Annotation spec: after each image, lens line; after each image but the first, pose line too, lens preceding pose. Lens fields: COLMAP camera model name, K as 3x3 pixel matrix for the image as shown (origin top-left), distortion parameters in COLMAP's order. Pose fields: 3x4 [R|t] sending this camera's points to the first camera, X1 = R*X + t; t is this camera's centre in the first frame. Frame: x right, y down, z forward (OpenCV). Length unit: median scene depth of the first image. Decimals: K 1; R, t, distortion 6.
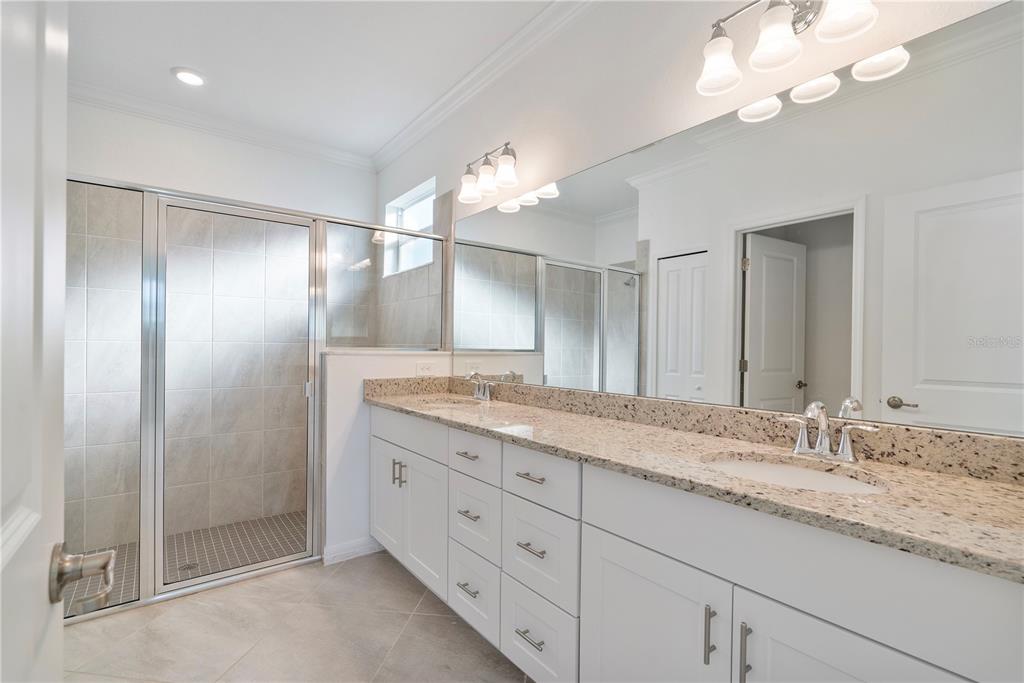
lens RADIAL K [[471.9, 0, 516.3], [0, 471.9, 347.0], [0, 0, 1]] dist [0.000067, 0.000082]
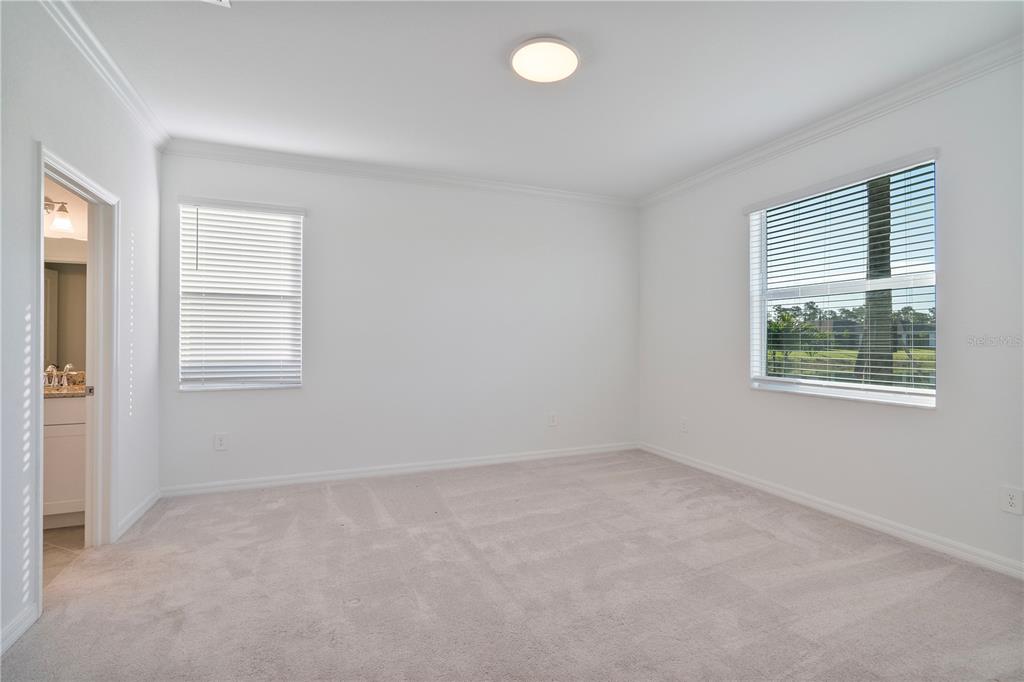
lens RADIAL K [[471.9, 0, 516.3], [0, 471.9, 346.5], [0, 0, 1]] dist [0.000067, 0.000082]
pose [[0.259738, -0.006030, 0.965660, -1.283000], [0.001539, 0.999982, 0.005830, -0.002237], [-0.965678, -0.000028, 0.259742, -2.273752]]
